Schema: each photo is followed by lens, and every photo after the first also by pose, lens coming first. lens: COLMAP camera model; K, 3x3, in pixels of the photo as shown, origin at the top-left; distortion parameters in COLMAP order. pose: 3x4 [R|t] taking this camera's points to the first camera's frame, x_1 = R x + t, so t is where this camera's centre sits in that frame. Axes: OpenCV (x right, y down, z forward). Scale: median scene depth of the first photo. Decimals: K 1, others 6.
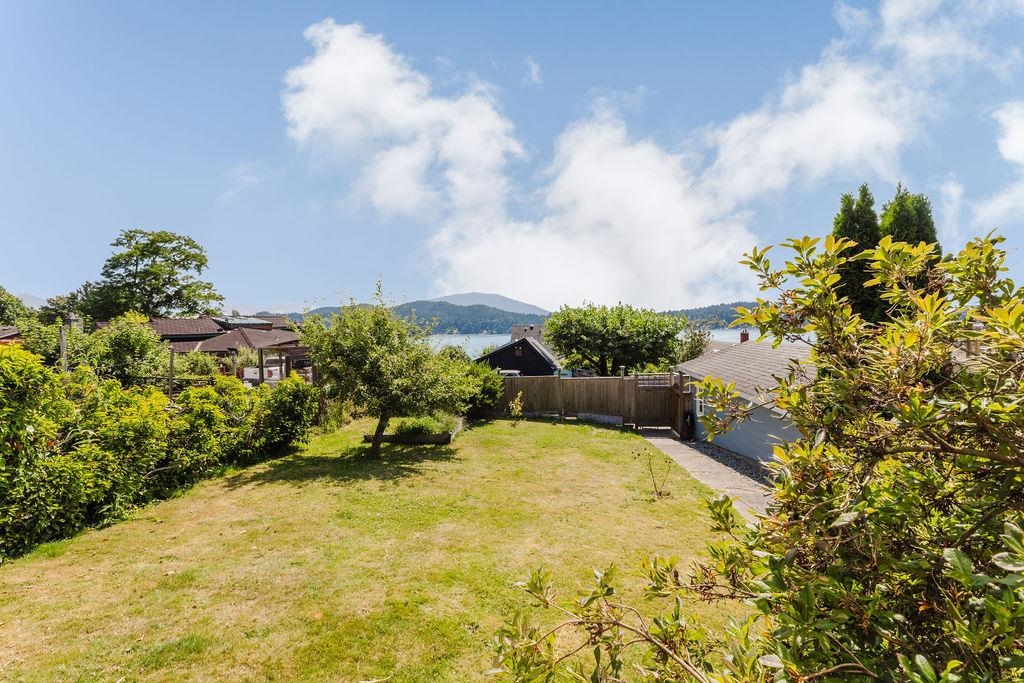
lens RADIAL K [[412.0, 0, 515.4], [0, 412.0, 339.5], [0, 0, 1]] dist [0.000304, 0.000098]
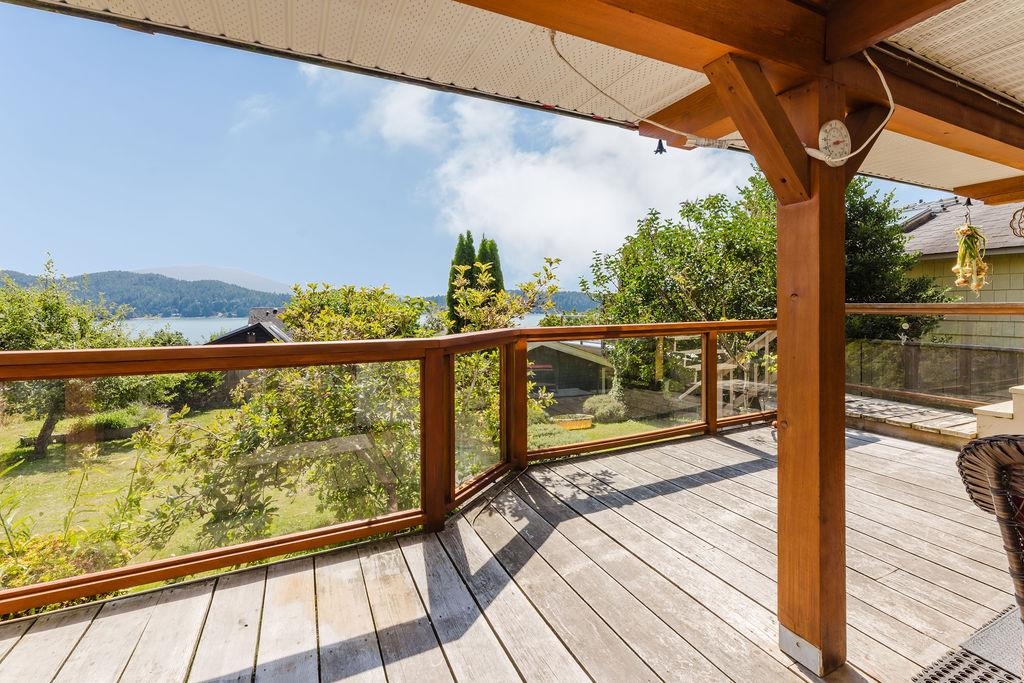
lens RADIAL K [[449.8, 0, 511.4], [0, 449.8, 313.9], [0, 0, 1]] dist [0.000461, 0.000257]
pose [[0.880625, 0.010270, 0.473702, 0.351383], [-0.000185, 0.999772, -0.021332, -0.020291], [-0.473813, 0.018698, 0.880427, -1.324095]]
